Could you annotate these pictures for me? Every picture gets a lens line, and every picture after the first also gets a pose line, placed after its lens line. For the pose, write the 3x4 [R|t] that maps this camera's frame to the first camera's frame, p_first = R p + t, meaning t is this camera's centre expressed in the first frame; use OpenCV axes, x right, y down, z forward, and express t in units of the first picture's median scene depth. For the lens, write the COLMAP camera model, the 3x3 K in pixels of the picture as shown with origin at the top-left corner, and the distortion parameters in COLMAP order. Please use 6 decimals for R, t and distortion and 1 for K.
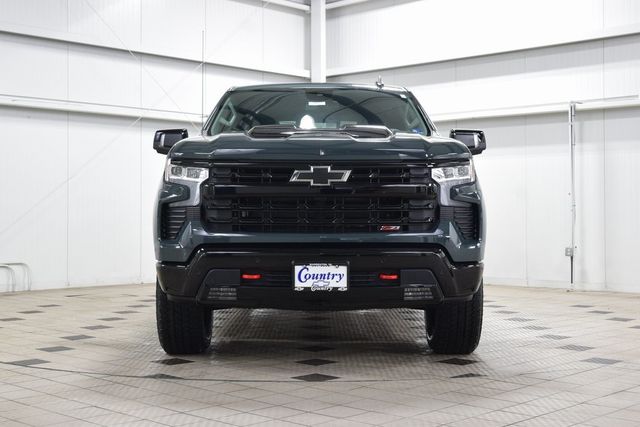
lens RADIAL K [[943.1, 0, 320.0], [0, 943.1, 213.5], [0, 0, 1]] dist [0.144610, 0.002338]
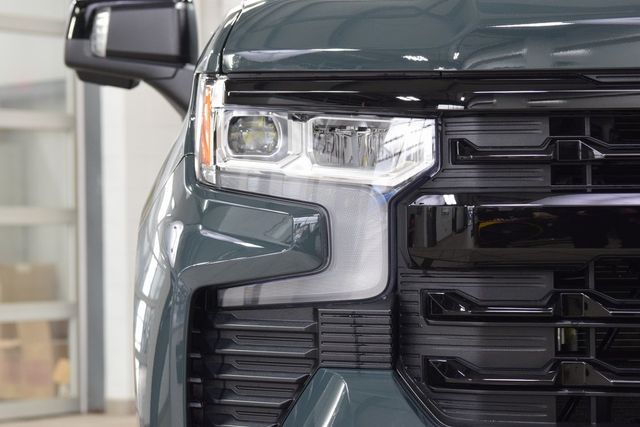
lens RADIAL K [[2070.8, 0, 320.0], [0, 2070.8, 213.5], [0, 0, 1]] dist [0.367440, 0.937507]
pose [[0.999857, -0.010863, 0.012985, -0.146405], [0.011136, 0.999716, -0.021085, -0.017730], [-0.012752, 0.021226, 0.999693, 0.540321]]
